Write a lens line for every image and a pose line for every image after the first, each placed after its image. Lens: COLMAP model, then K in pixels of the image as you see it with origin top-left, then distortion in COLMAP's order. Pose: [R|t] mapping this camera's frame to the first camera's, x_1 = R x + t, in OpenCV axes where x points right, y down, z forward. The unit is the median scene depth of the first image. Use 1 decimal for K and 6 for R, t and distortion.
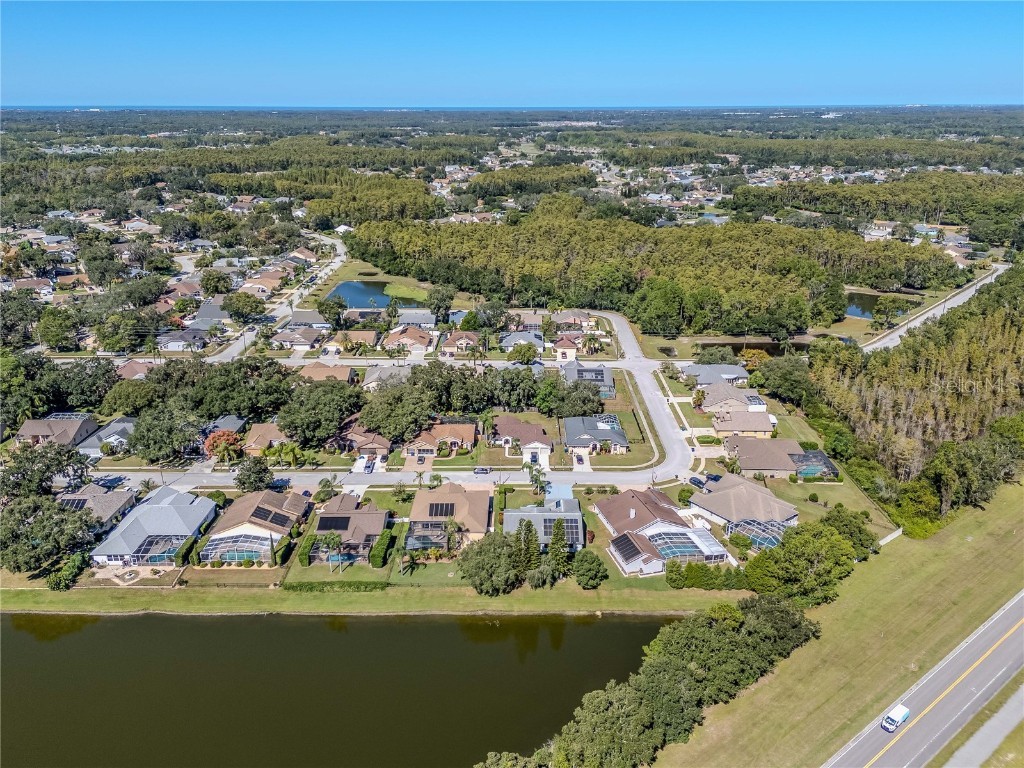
lens RADIAL K [[756.4, 0, 512.0], [0, 756.4, 384.0], [0, 0, 1]] dist [0.097846, -0.105449]
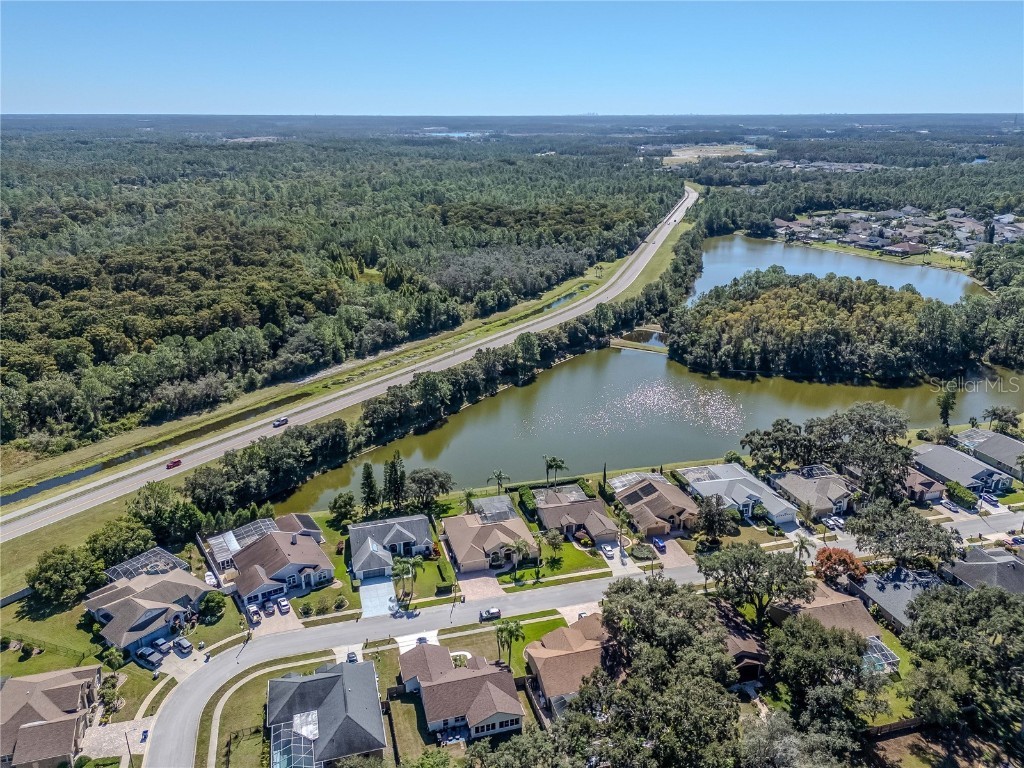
lens RADIAL K [[761.4, 0, 512.0], [0, 761.4, 384.0], [0, 0, 1]] dist [0.090485, -0.102036]
pose [[-0.957852, 0.102260, -0.268445, 0.111658], [-0.092807, 0.774219, 0.626077, -0.505843], [0.271858, 0.624602, -0.732096, 1.371012]]
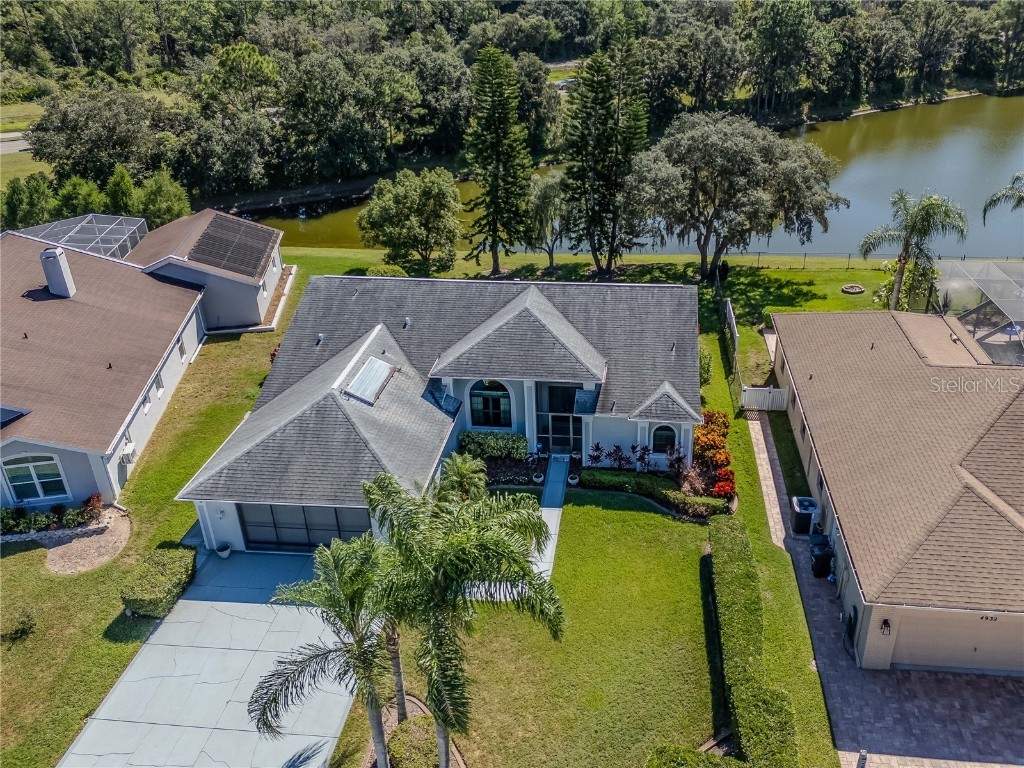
lens RADIAL K [[790.6, 0, 583.0], [0, 790.6, 342.1], [0, 0, 1]] dist [0.103511, -0.106580]
pose [[-0.997756, -0.022247, 0.063151, 0.003717], [0.030404, 0.689795, 0.723366, 0.025826], [-0.059654, 0.723662, -0.687571, 0.950523]]
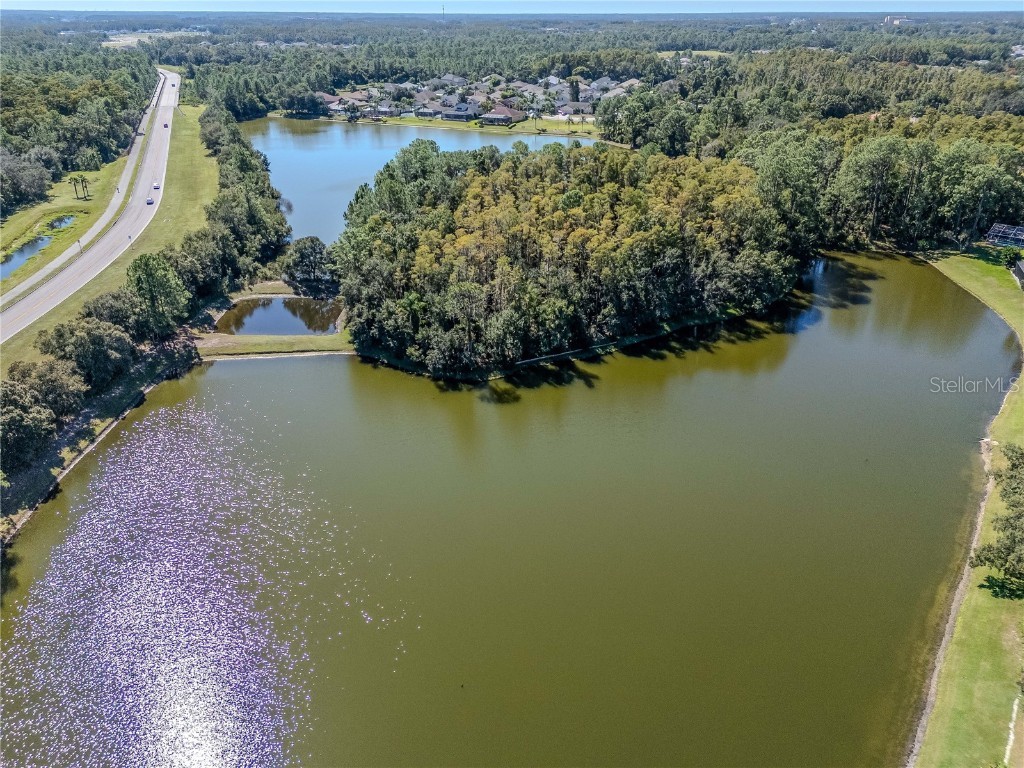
lens RADIAL K [[761.4, 0, 512.0], [0, 761.4, 384.0], [0, 0, 1]] dist [0.090485, -0.102036]
pose [[-0.584035, 0.356518, -0.729245, -0.196090], [-0.280118, 0.754678, 0.593291, -0.027636], [0.761865, 0.550777, -0.340891, 0.638564]]
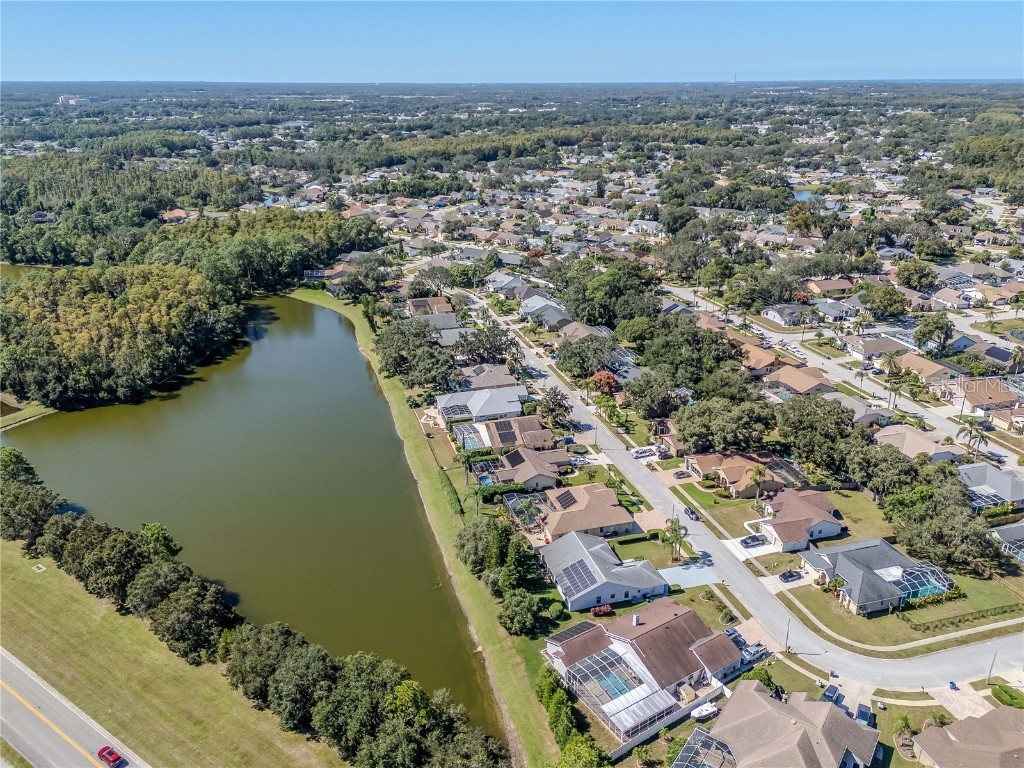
lens RADIAL K [[761.4, 0, 512.0], [0, 761.4, 384.0], [0, 0, 1]] dist [0.090485, -0.102036]
pose [[0.300900, 0.354809, -0.885195, 0.592755], [-0.327854, 0.910122, 0.253355, -0.164763], [0.895529, 0.213980, 0.390181, 0.442451]]
